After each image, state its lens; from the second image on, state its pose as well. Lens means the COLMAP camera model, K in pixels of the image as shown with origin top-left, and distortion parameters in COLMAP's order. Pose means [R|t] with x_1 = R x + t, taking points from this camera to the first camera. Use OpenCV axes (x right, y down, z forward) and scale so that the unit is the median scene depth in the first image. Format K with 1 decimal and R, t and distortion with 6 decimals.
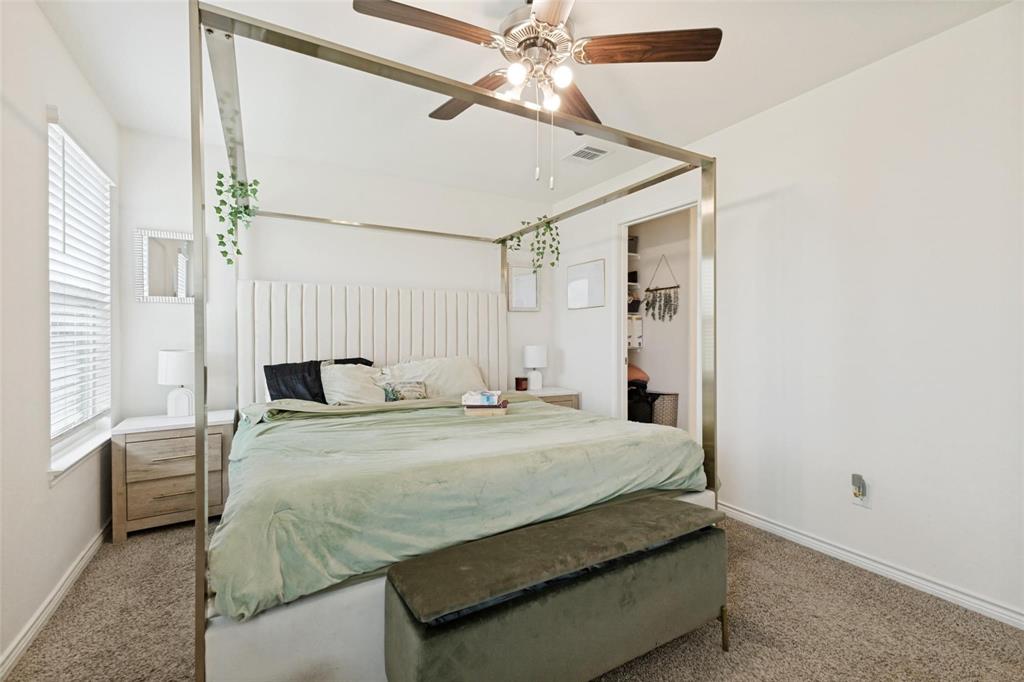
lens RADIAL K [[445.5, 0, 515.4], [0, 445.5, 339.4], [0, 0, 1]] dist [0.011188, -0.000672]
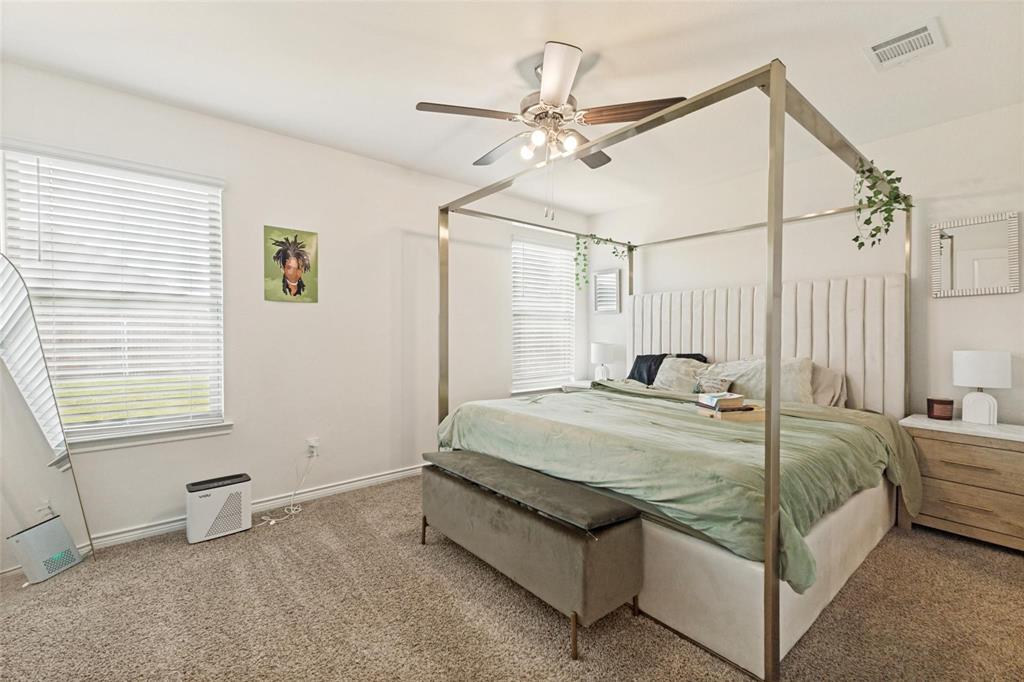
lens RADIAL K [[445.5, 0, 517.9], [0, 445.5, 335.5], [0, 0, 1]] dist [0.011188, -0.000672]
pose [[0.189396, 0.003686, -0.981894, 0.741342], [-0.012632, 0.999919, 0.001317, -0.001100], [0.981820, 0.012154, 0.189427, 0.367957]]
